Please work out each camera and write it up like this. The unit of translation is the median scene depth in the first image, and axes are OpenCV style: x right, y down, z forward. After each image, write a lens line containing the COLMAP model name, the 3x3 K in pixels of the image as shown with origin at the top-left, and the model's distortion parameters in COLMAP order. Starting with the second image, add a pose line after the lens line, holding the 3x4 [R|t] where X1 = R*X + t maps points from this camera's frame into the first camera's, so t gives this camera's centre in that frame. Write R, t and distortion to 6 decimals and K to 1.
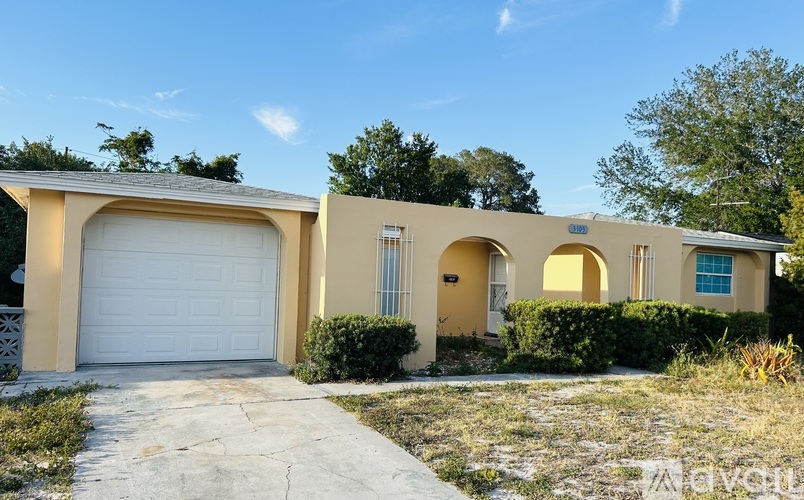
lens RADIAL K [[613.4, 0, 402.0], [0, 613.4, 250.0], [0, 0, 1]] dist [0.088847, -0.162201]
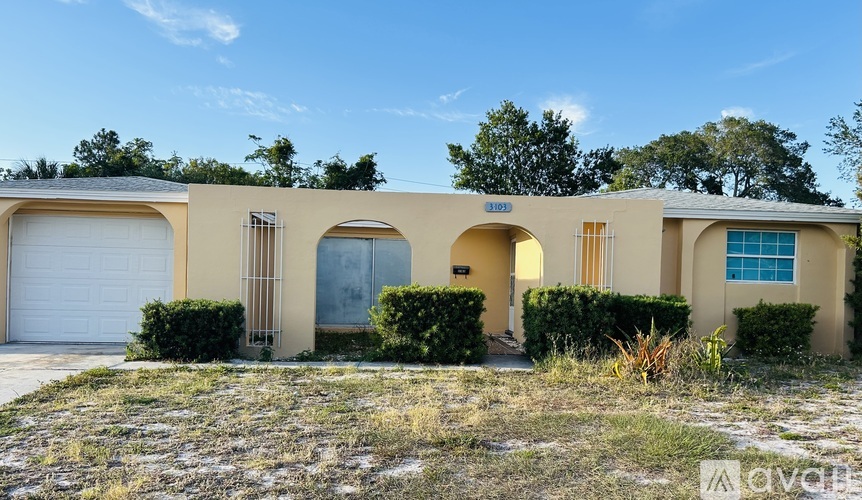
lens RADIAL K [[673.7, 0, 430.5], [0, 673.7, 279.7], [0, 0, 1]] dist [0.131528, -0.218203]
pose [[0.927300, -0.015851, -0.373984, 0.415032], [0.029644, 0.999075, 0.031156, 0.027733], [0.373144, -0.039978, 0.926912, 0.047270]]
